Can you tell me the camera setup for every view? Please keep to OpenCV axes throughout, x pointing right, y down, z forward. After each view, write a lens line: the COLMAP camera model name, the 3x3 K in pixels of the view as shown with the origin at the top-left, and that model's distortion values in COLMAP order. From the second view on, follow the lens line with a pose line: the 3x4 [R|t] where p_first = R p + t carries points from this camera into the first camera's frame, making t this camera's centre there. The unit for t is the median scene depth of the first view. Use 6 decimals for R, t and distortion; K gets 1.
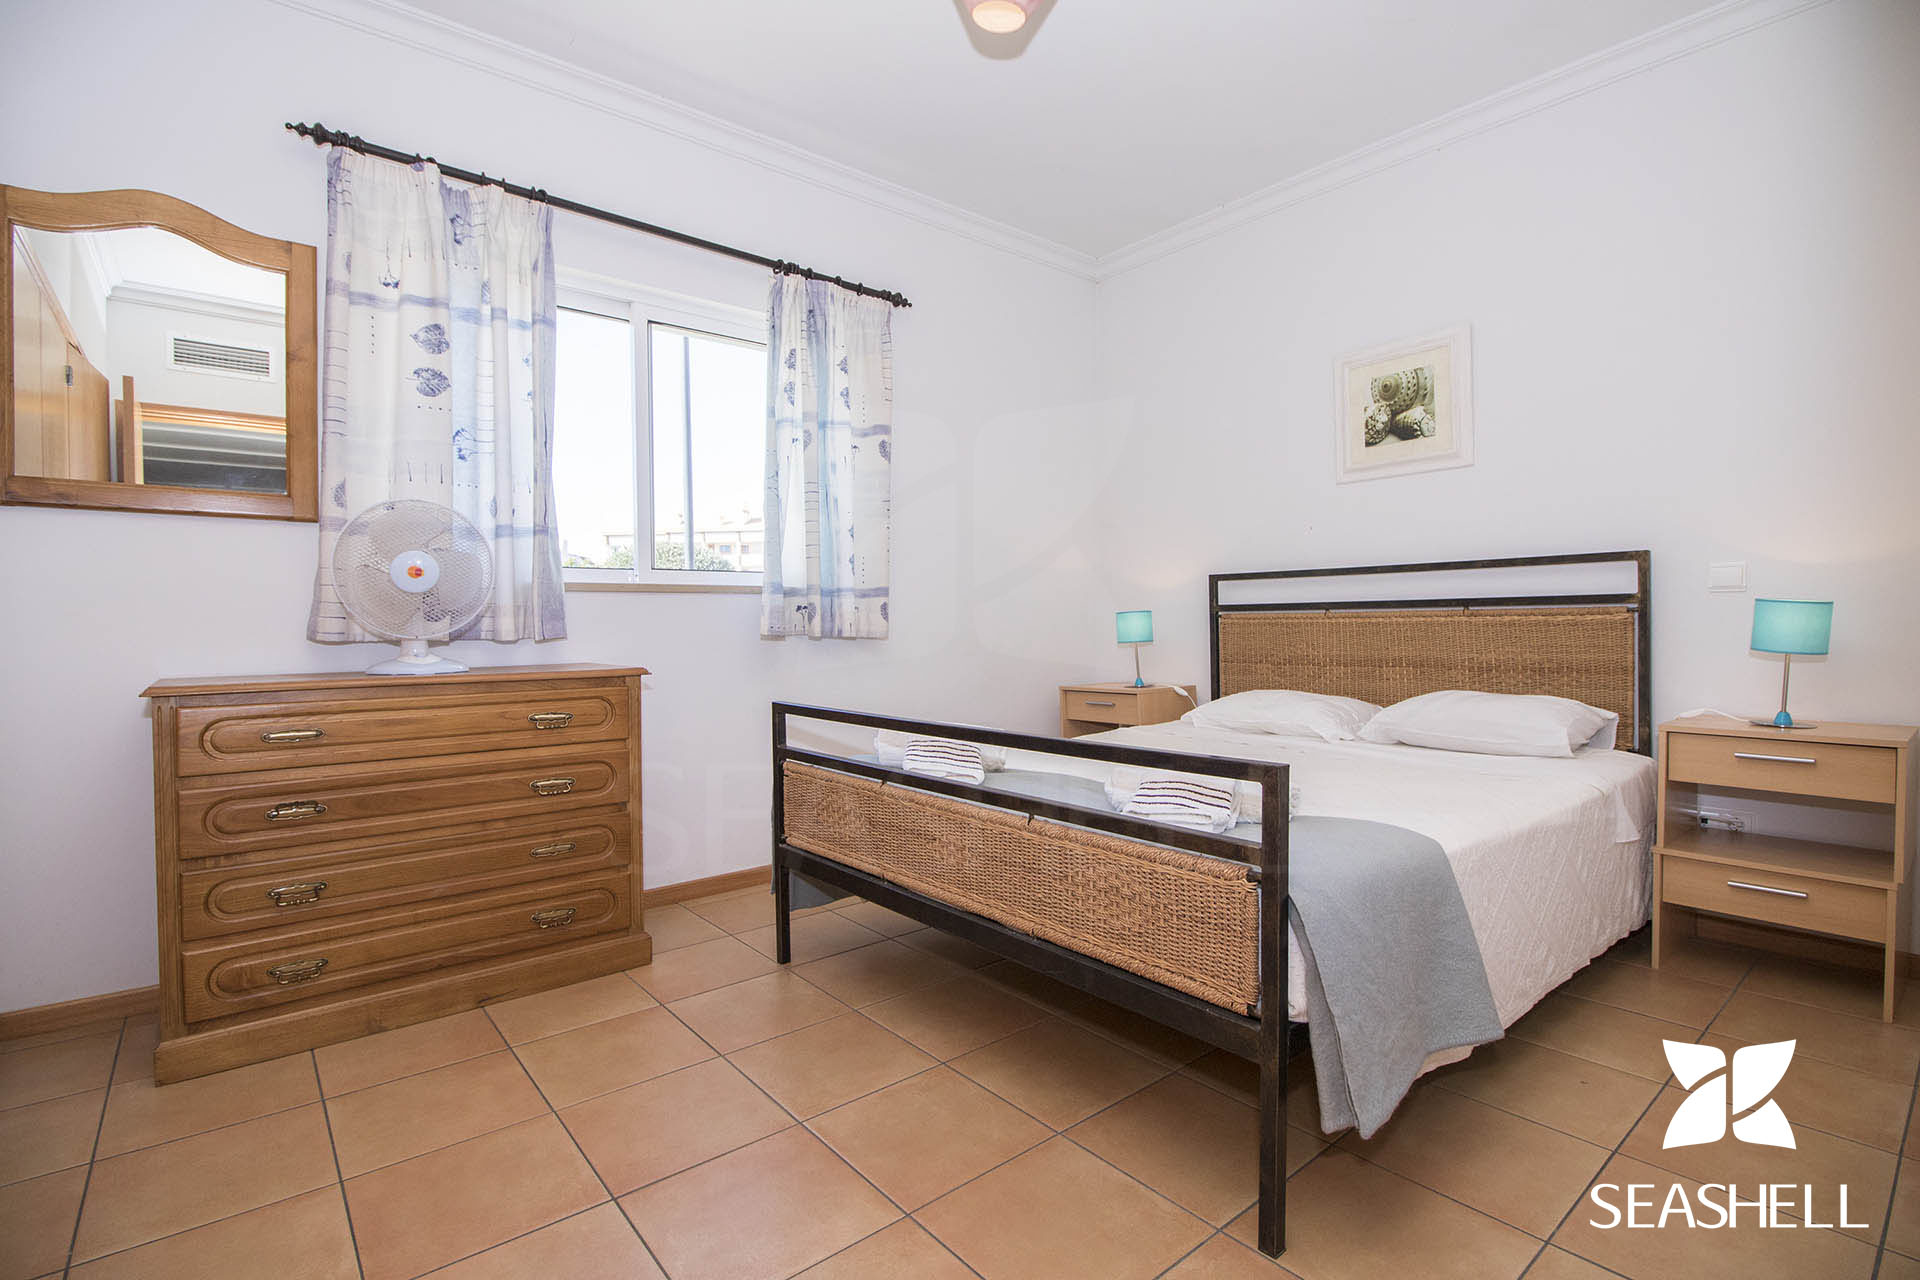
lens RADIAL K [[888.4, 0, 959.3], [0, 888.4, 639.1], [0, 0, 1]] dist [-0.013847, -0.005309]
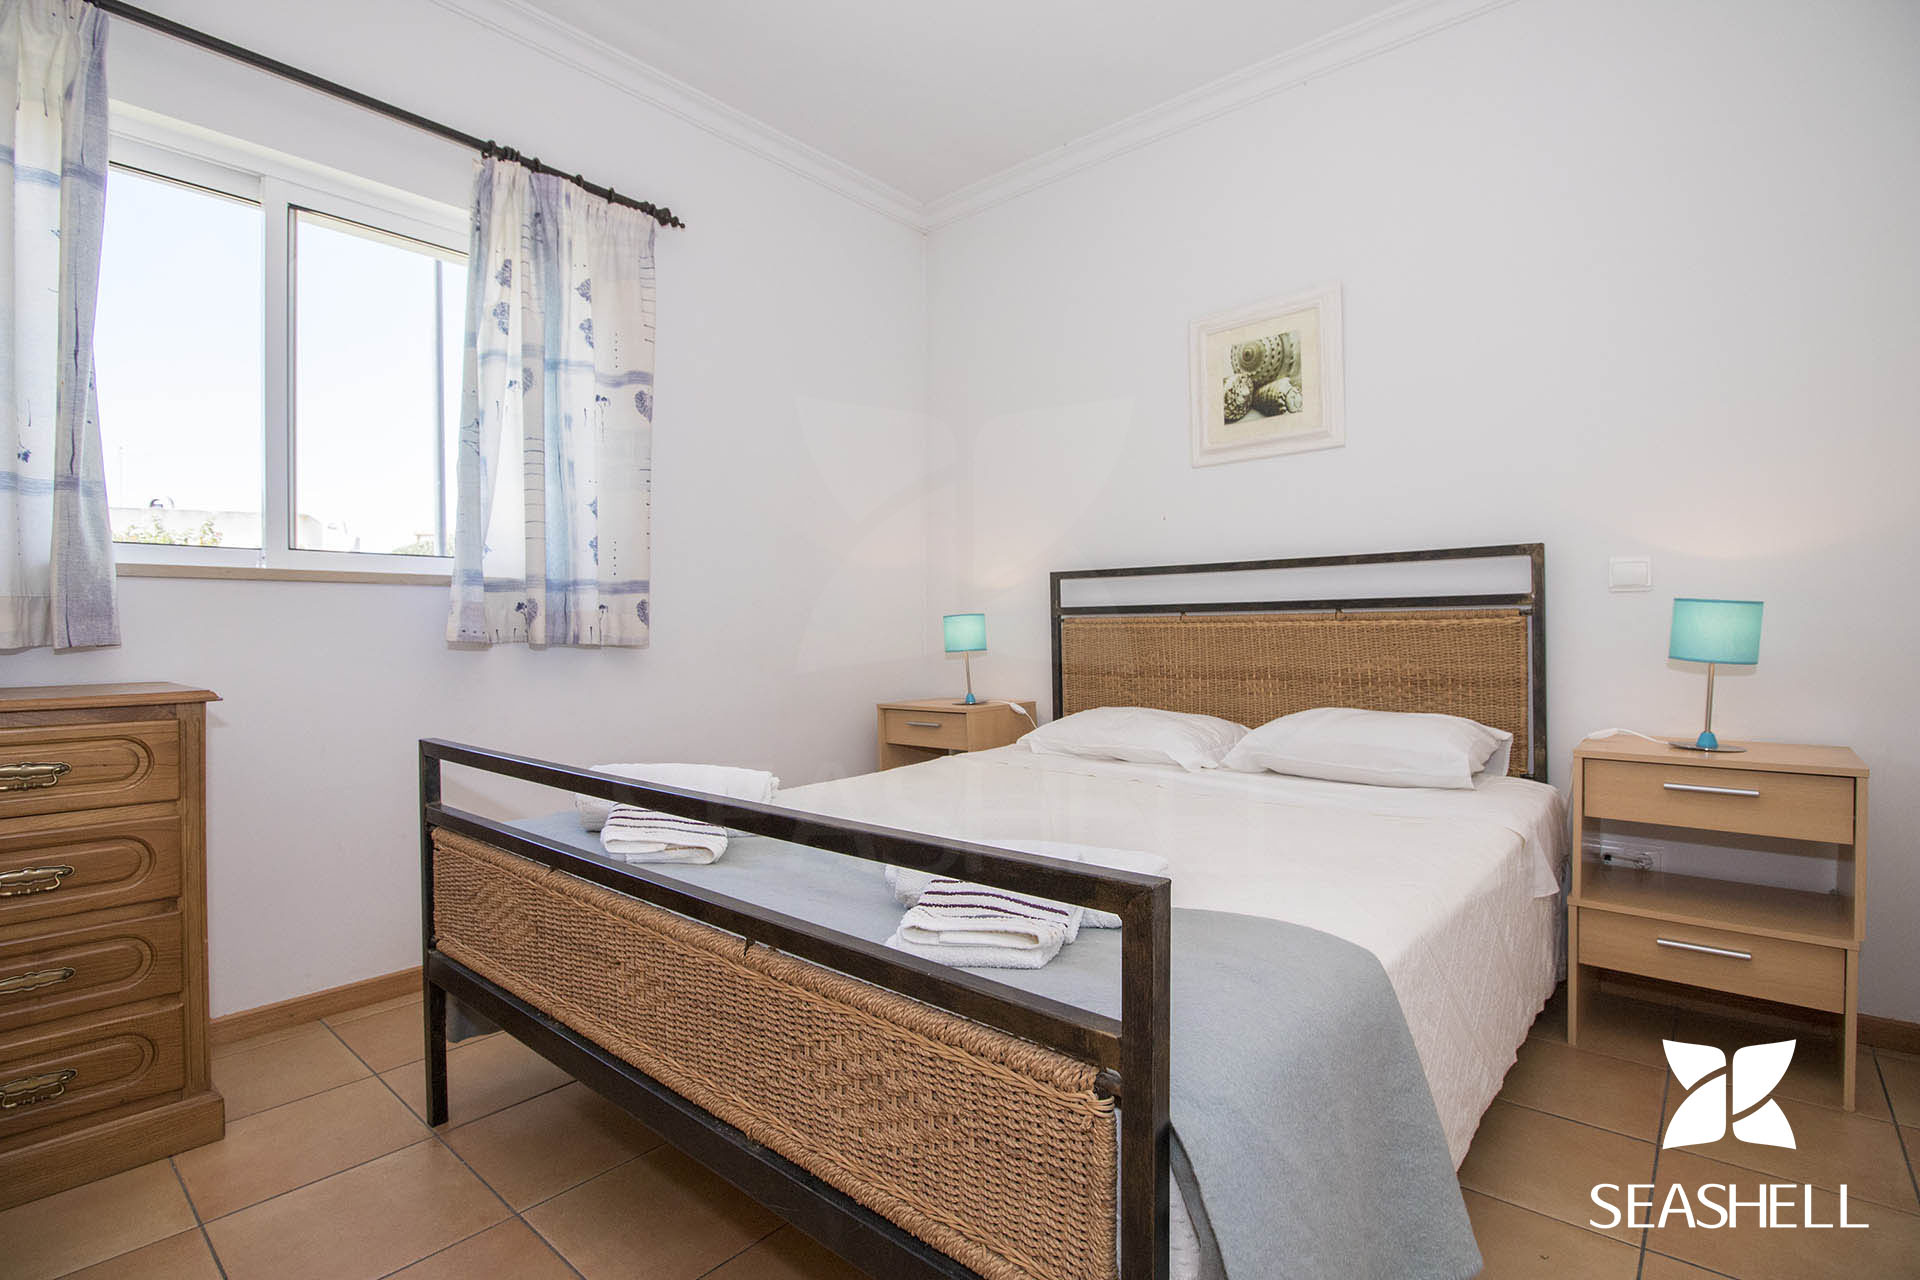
lens RADIAL K [[888.4, 0, 958.5], [0, 888.4, 631.9], [0, 0, 1]] dist [-0.013847, -0.005309]
pose [[0.986656, 0.002038, 0.162806, 0.077587], [0.000904, 0.999838, -0.017993, 0.000733], [-0.162816, 0.017900, 0.986494, 0.239860]]
